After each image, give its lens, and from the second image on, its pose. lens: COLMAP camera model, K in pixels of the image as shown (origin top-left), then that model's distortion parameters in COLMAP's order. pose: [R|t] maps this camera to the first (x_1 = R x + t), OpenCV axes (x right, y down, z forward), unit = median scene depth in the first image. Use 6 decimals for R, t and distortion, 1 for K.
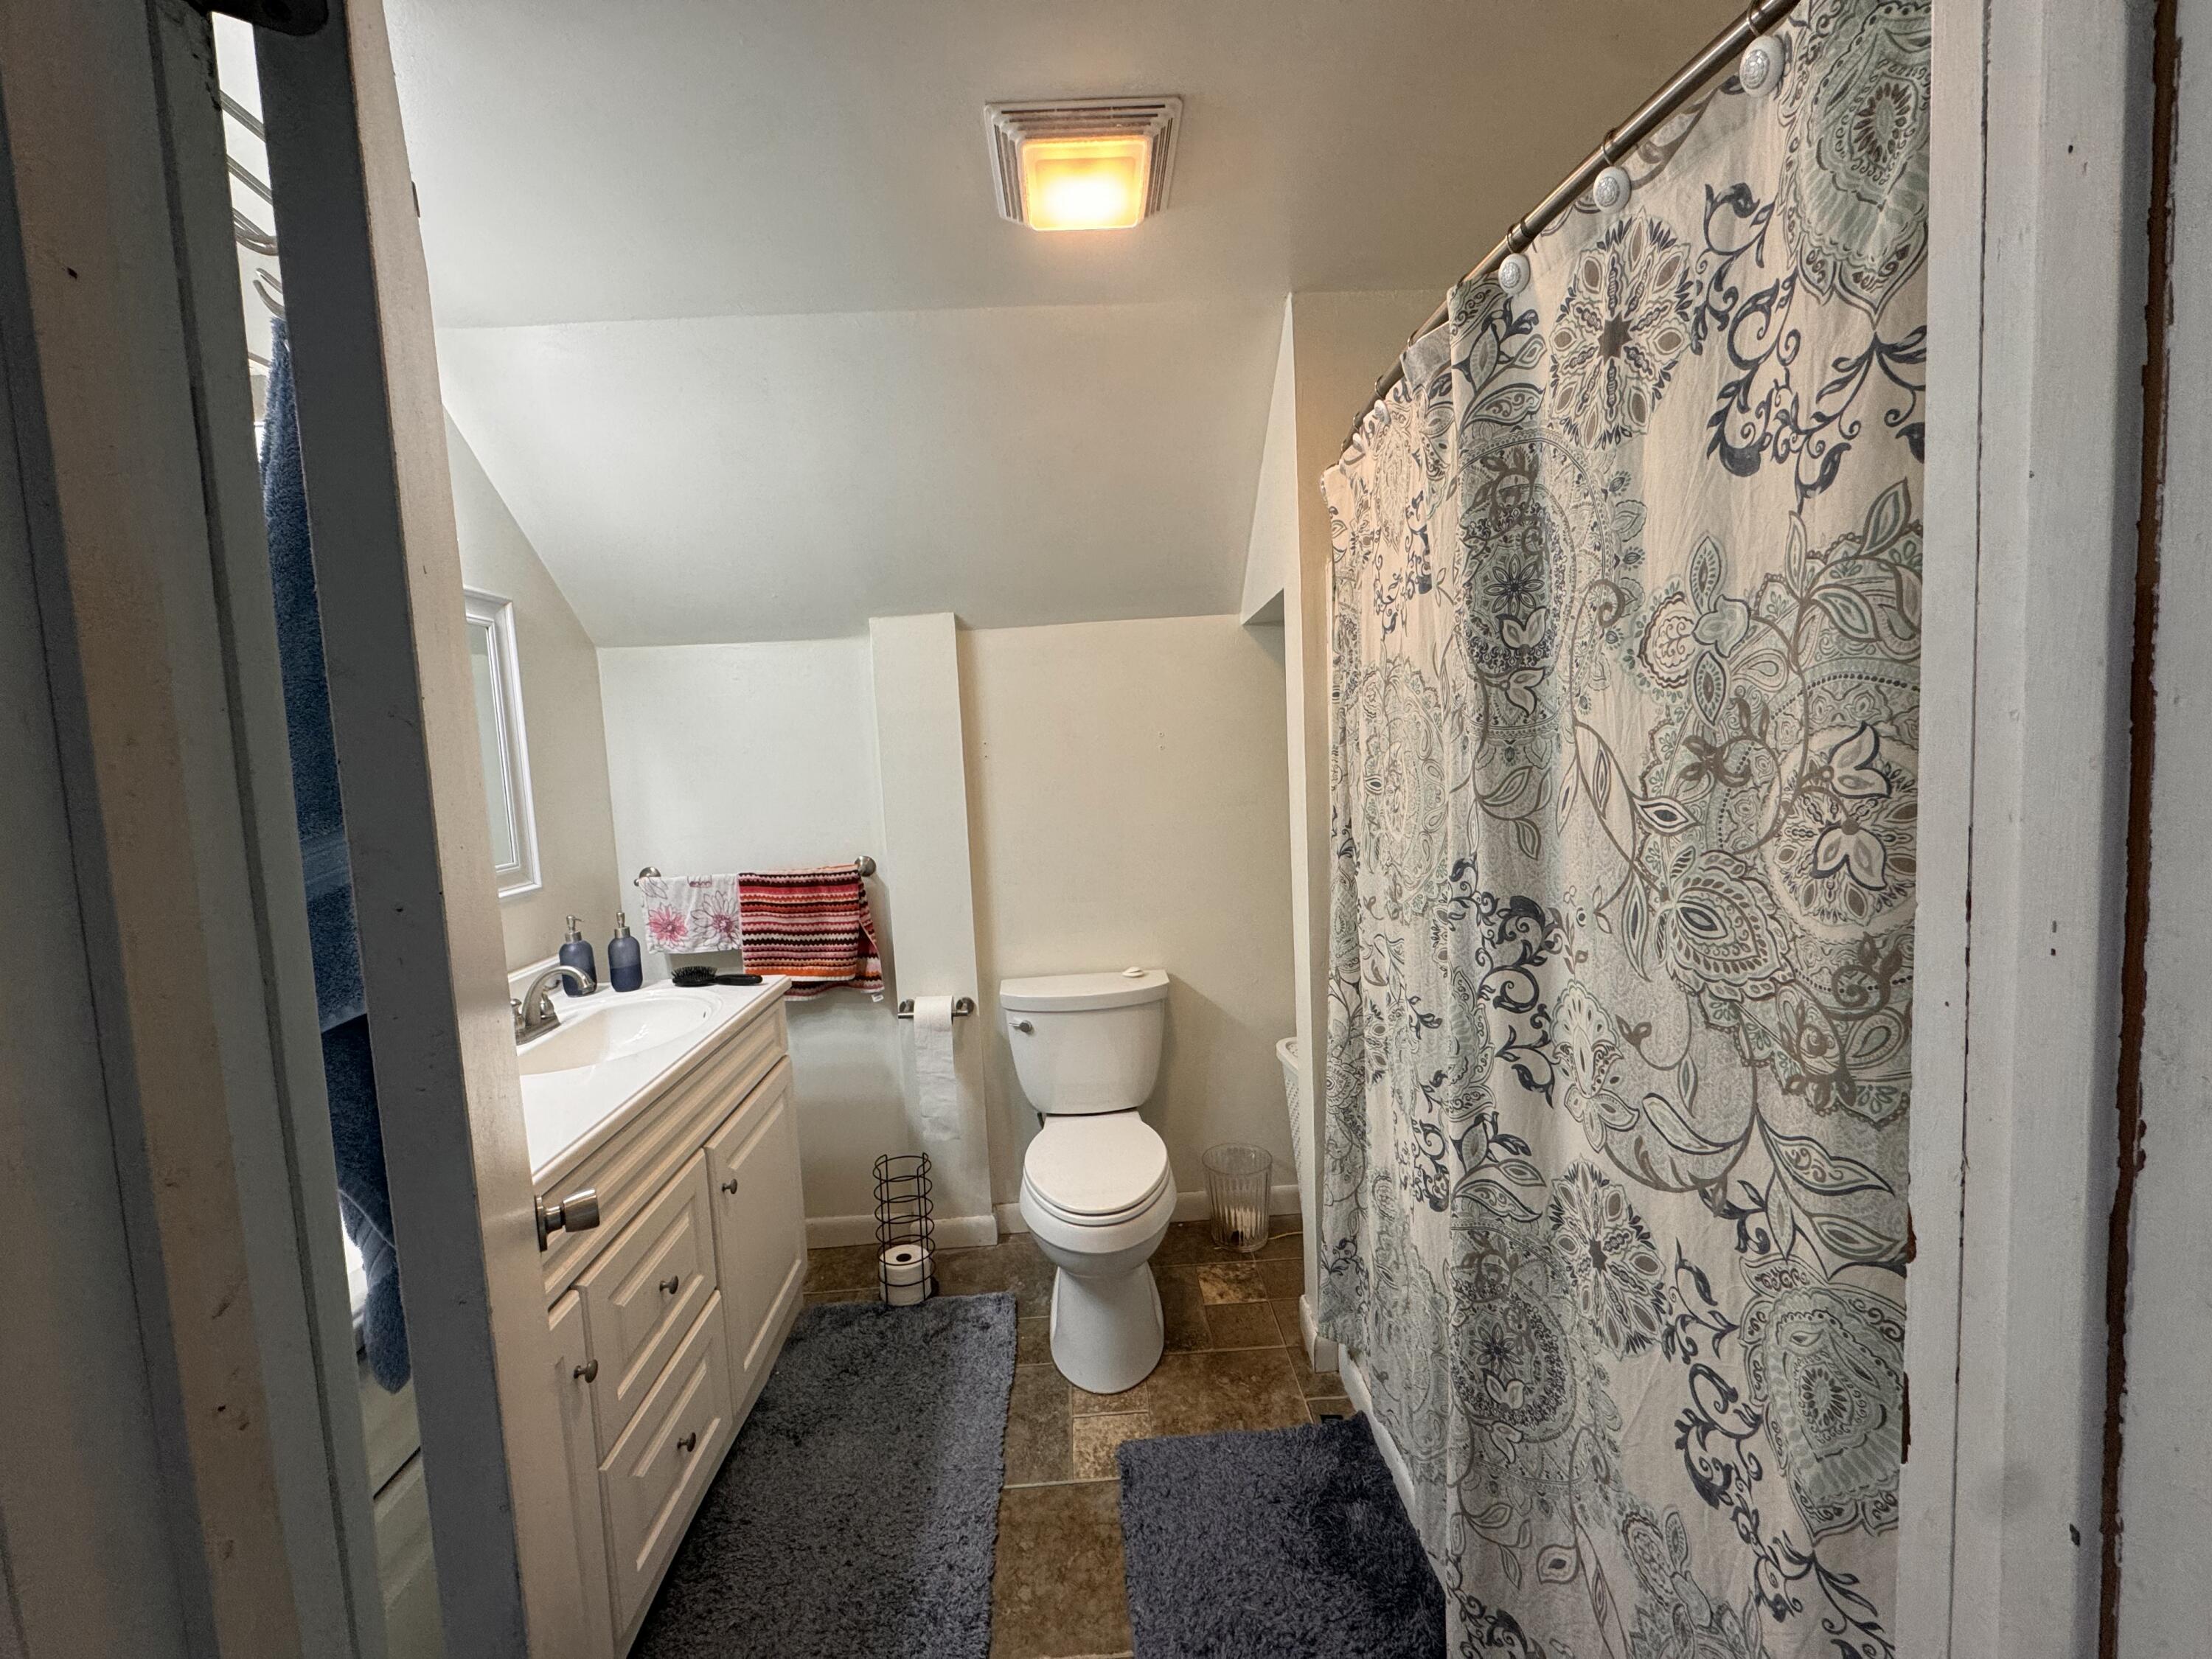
lens RADIAL K [[881.0, 0, 1098.8], [0, 881.0, 827.1], [0, 0, 1]] dist [-0.003808, 0.000443]
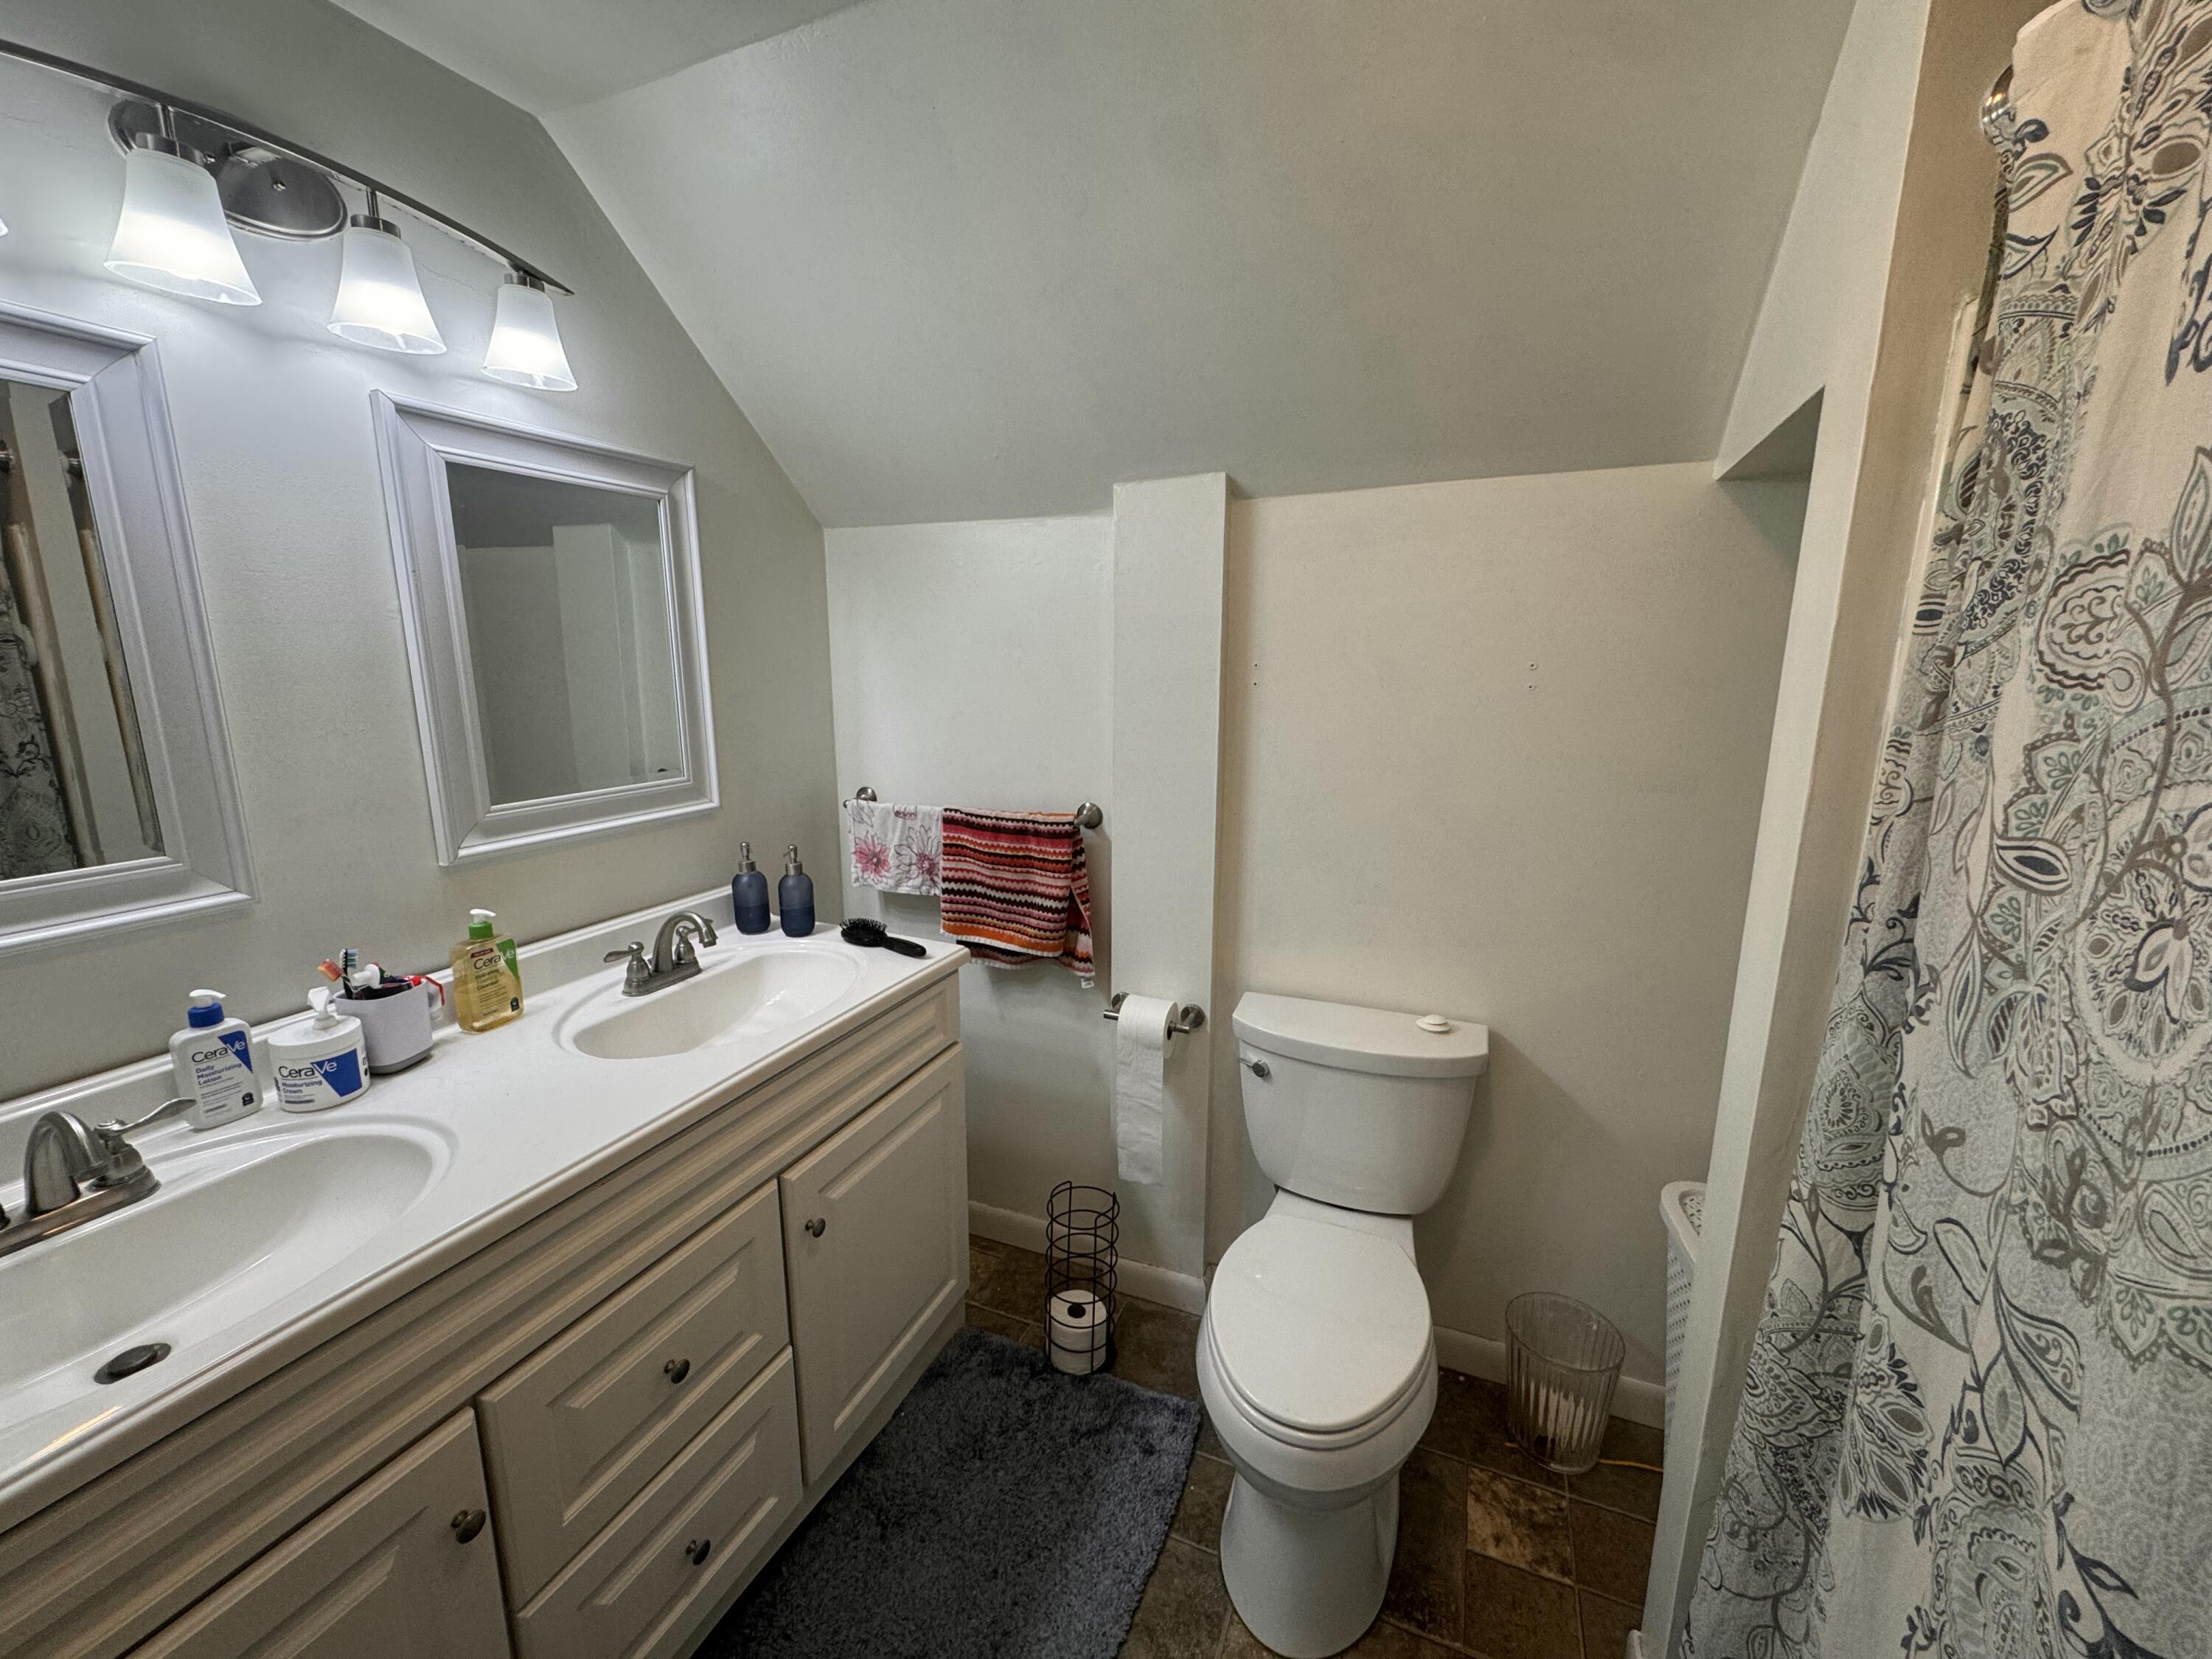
lens RADIAL K [[881.0, 0, 1103.4], [0, 881.0, 828.7], [0, 0, 1]] dist [-0.003808, 0.000443]
pose [[0.906998, 0.130104, -0.400535, 0.062887], [-0.083162, 0.987687, 0.132507, -0.051576], [0.412843, -0.086874, 0.906650, 0.315435]]
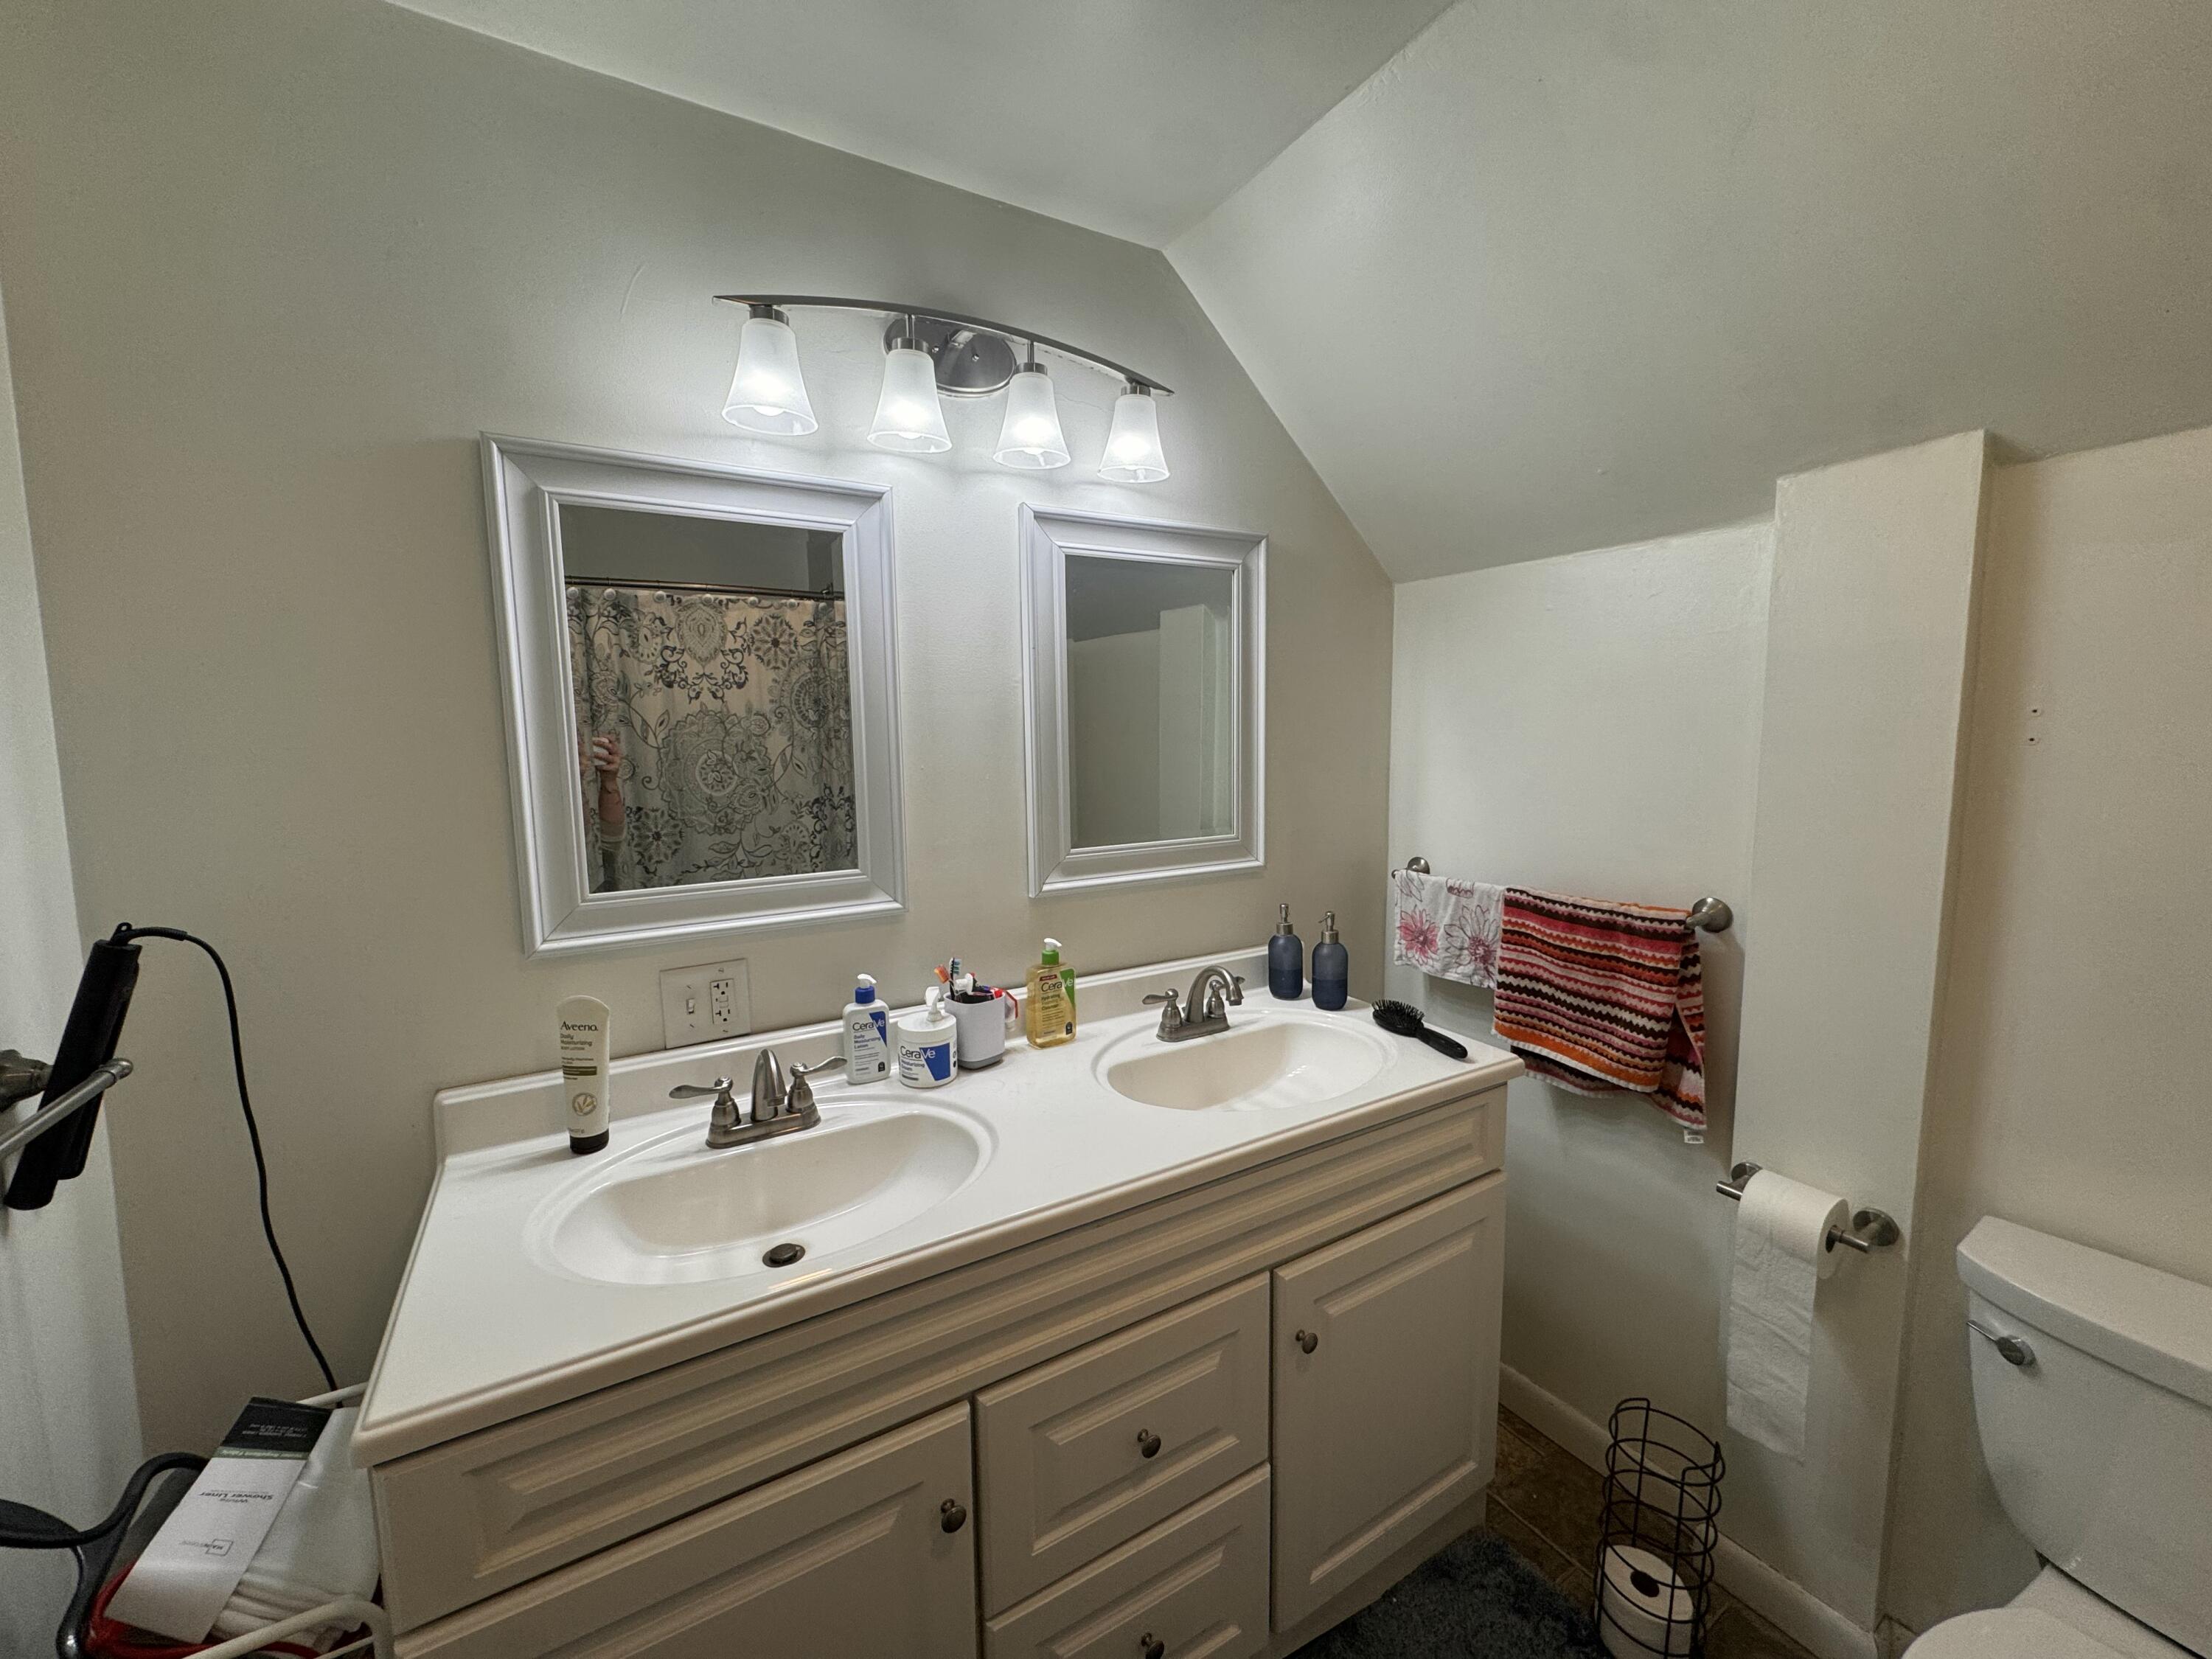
lens RADIAL K [[881.0, 0, 1105.6], [0, 881.0, 828.3], [0, 0, 1]] dist [-0.003808, 0.000443]
pose [[0.485599, 0.136698, -0.863428, 0.040965], [-0.086725, 0.990359, 0.108019, -0.044325], [0.869869, 0.022427, 0.492772, 0.375682]]
